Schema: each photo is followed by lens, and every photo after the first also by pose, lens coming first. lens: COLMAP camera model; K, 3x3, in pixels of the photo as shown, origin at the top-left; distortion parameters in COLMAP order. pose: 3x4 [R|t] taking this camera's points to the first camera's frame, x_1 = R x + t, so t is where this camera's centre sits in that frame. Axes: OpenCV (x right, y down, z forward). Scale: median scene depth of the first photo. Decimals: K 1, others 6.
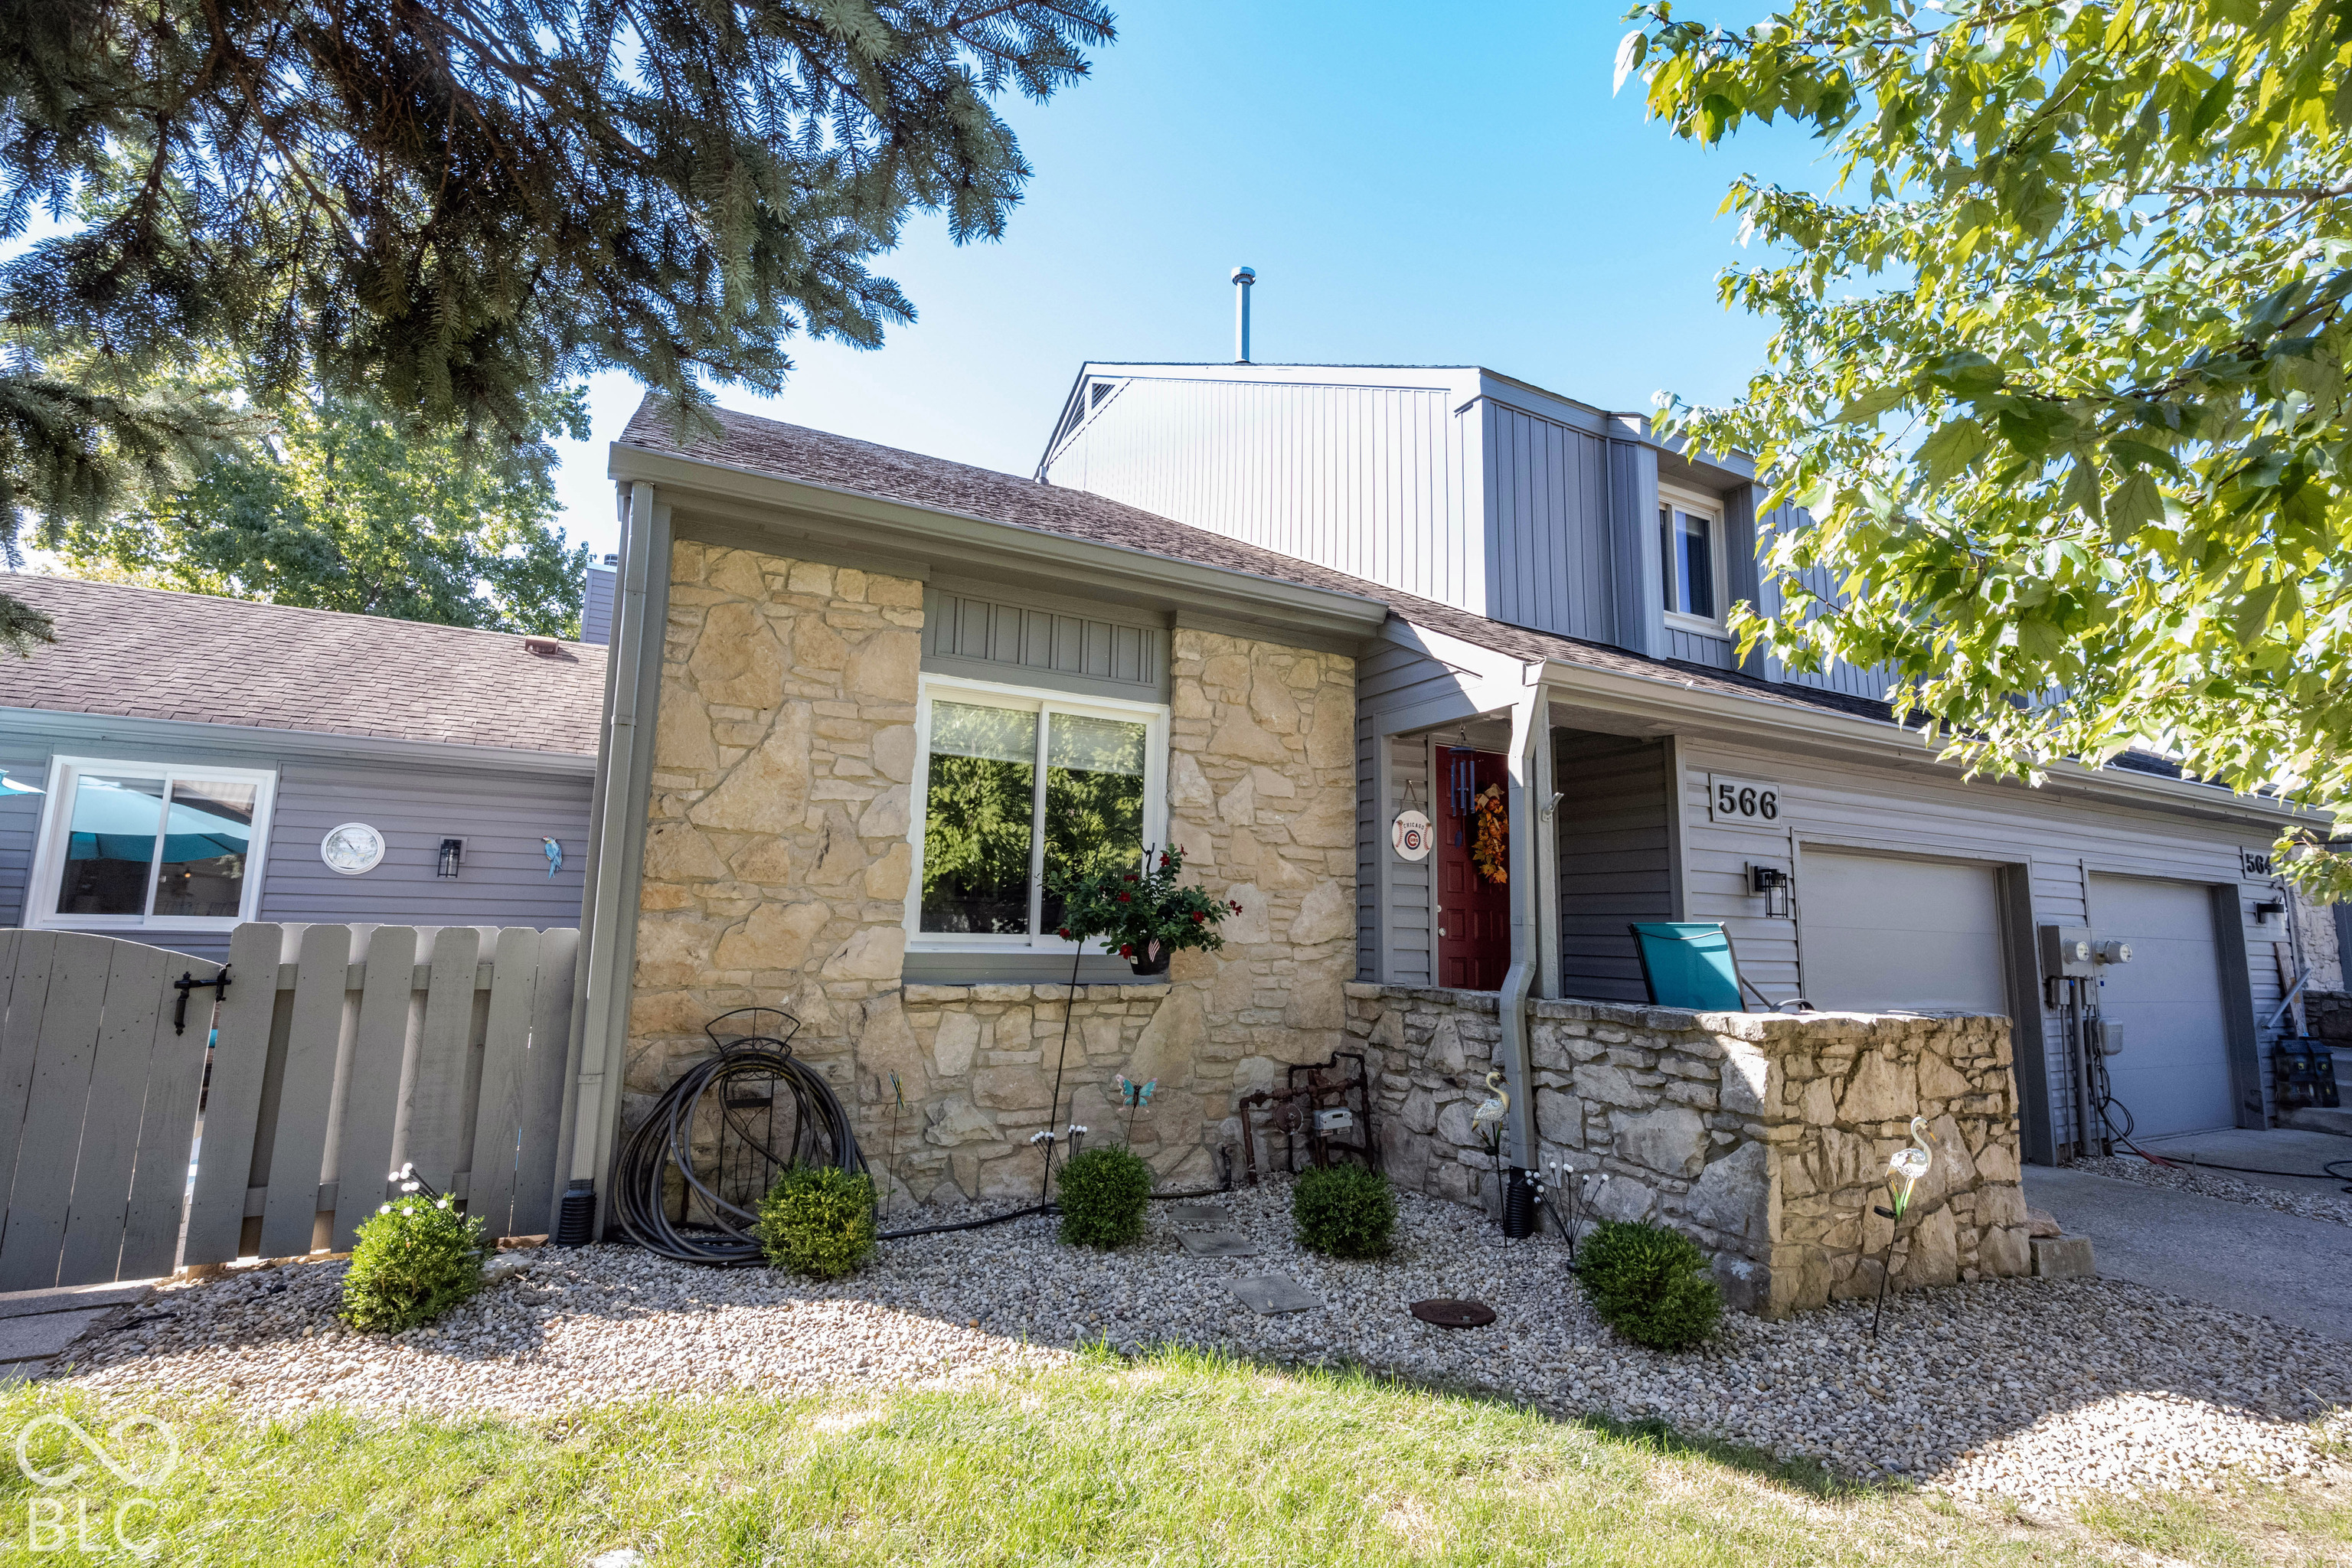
lens RADIAL K [[982.1, 0, 1173.8], [0, 982.1, 782.3], [0, 0, 1]] dist [-0.000083, -0.000231]
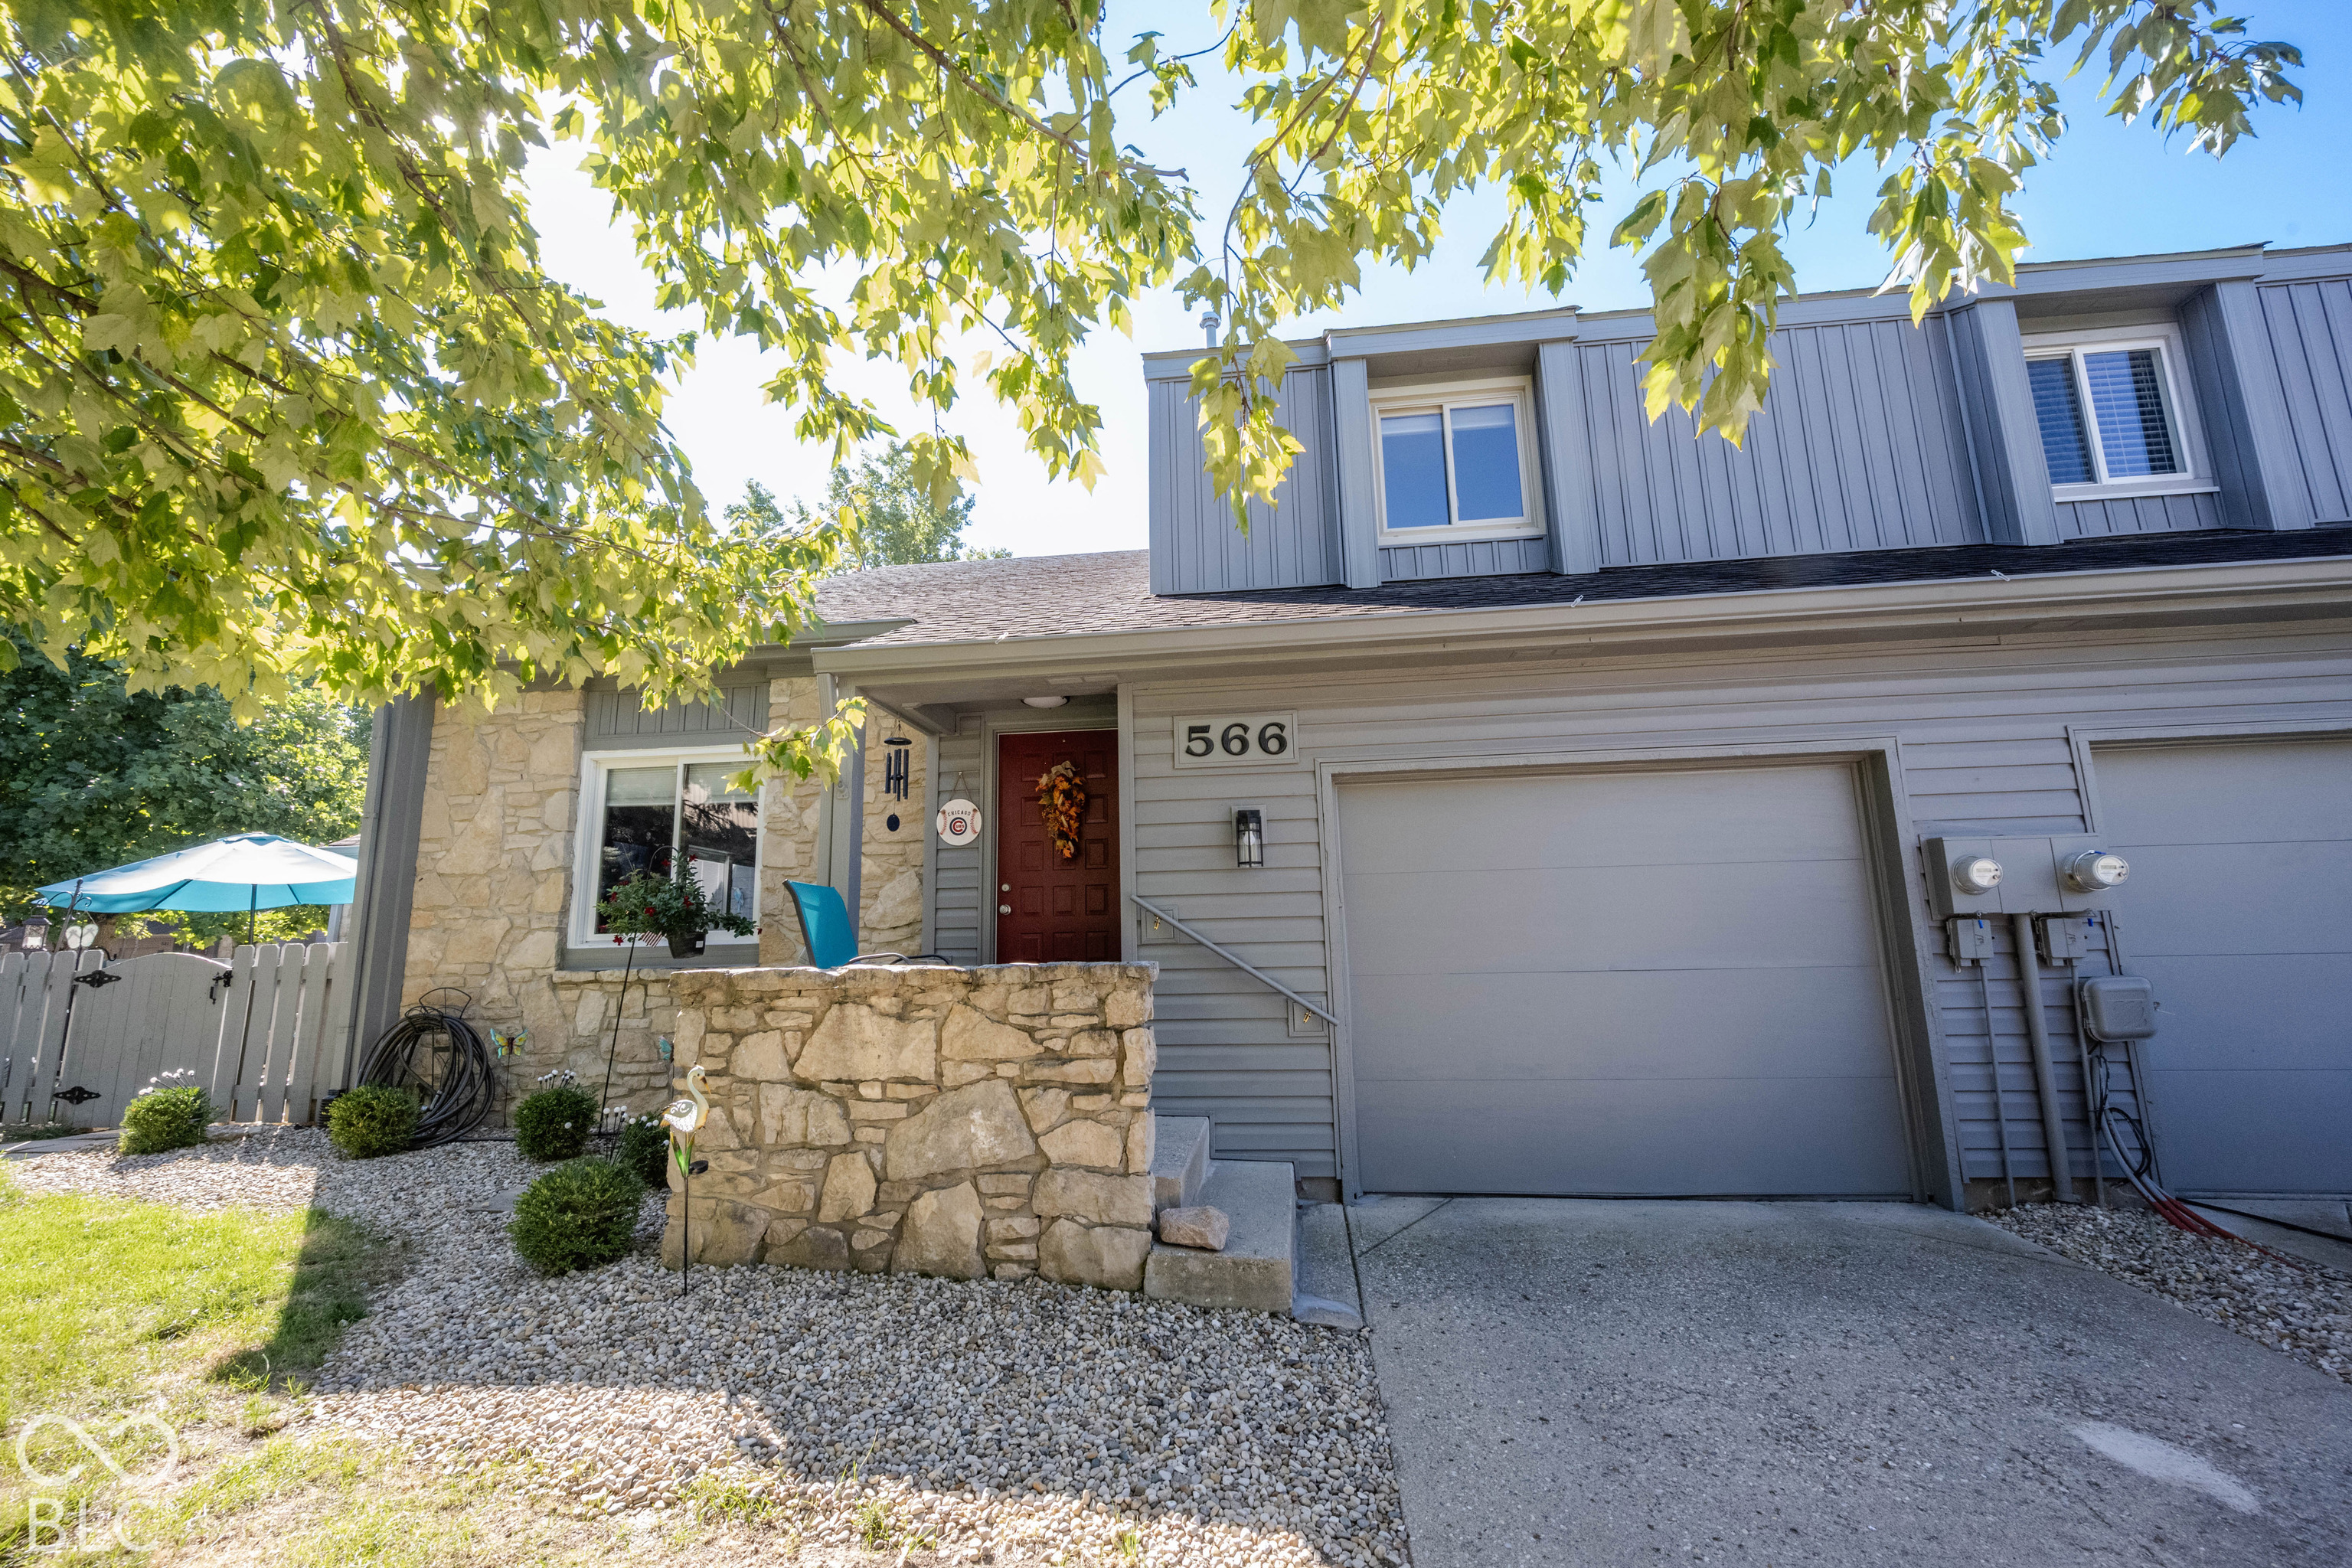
lens RADIAL K [[871.6, 0, 1138.1], [0, 871.6, 783.7], [0, 0, 1]] dist [0.001490, -0.000361]
pose [[0.845514, -0.141276, -0.514925, 1.054360], [0.124480, 0.989944, -0.067206, 0.117434], [0.519241, -0.007274, 0.854597, 0.328721]]
